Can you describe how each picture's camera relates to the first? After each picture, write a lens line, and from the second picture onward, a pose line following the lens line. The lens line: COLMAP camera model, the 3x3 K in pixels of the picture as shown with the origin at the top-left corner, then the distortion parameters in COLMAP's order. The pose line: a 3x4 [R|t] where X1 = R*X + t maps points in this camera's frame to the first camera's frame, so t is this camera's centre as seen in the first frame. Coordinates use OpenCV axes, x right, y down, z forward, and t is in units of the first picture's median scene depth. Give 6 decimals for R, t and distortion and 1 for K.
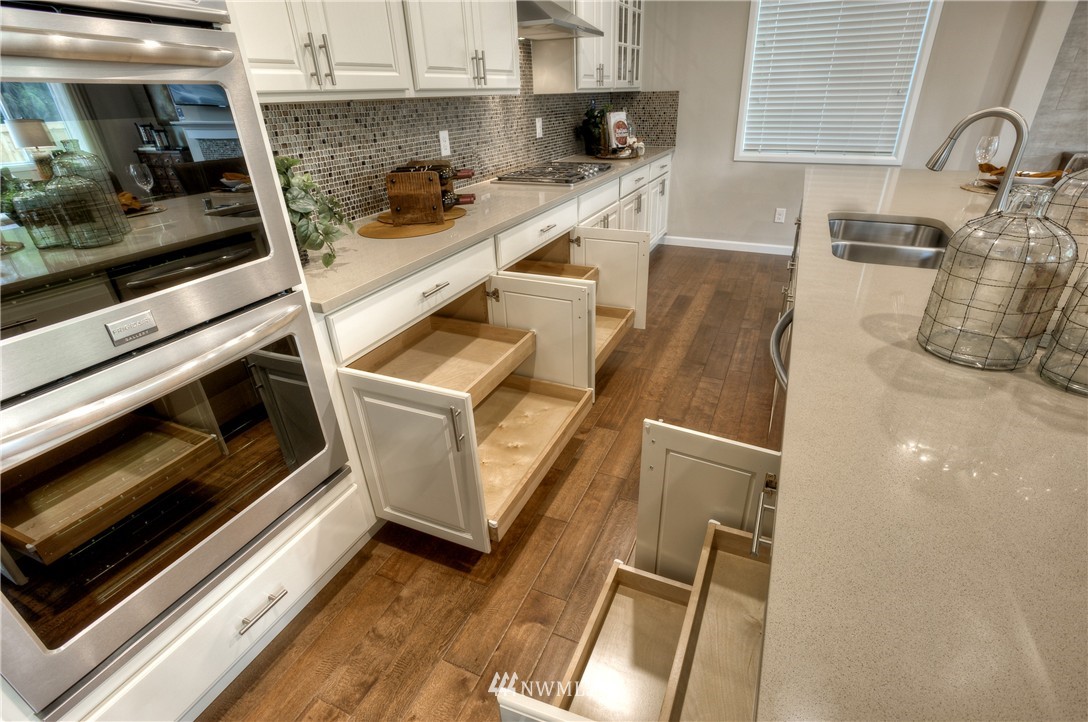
lens RADIAL K [[520.4, 0, 548.2], [0, 520.4, 351.3], [0, 0, 1]] dist [-0.042170, 0.024471]
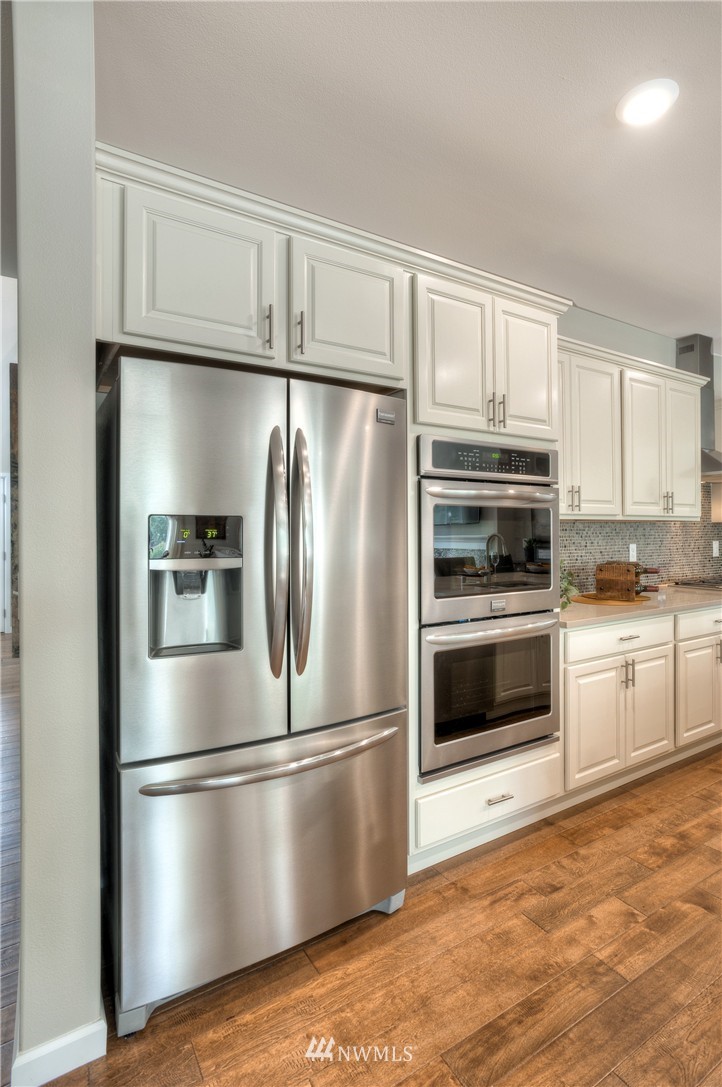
lens RADIAL K [[528.6, 0, 361.0], [0, 528.6, 543.5], [0, 0, 1]] dist [-0.039612, 0.029718]
pose [[0.820926, 0.033993, -0.570022, -0.005068], [-0.268393, 0.904064, -0.332617, 0.269580], [0.504030, 0.426044, 0.751292, -0.482997]]
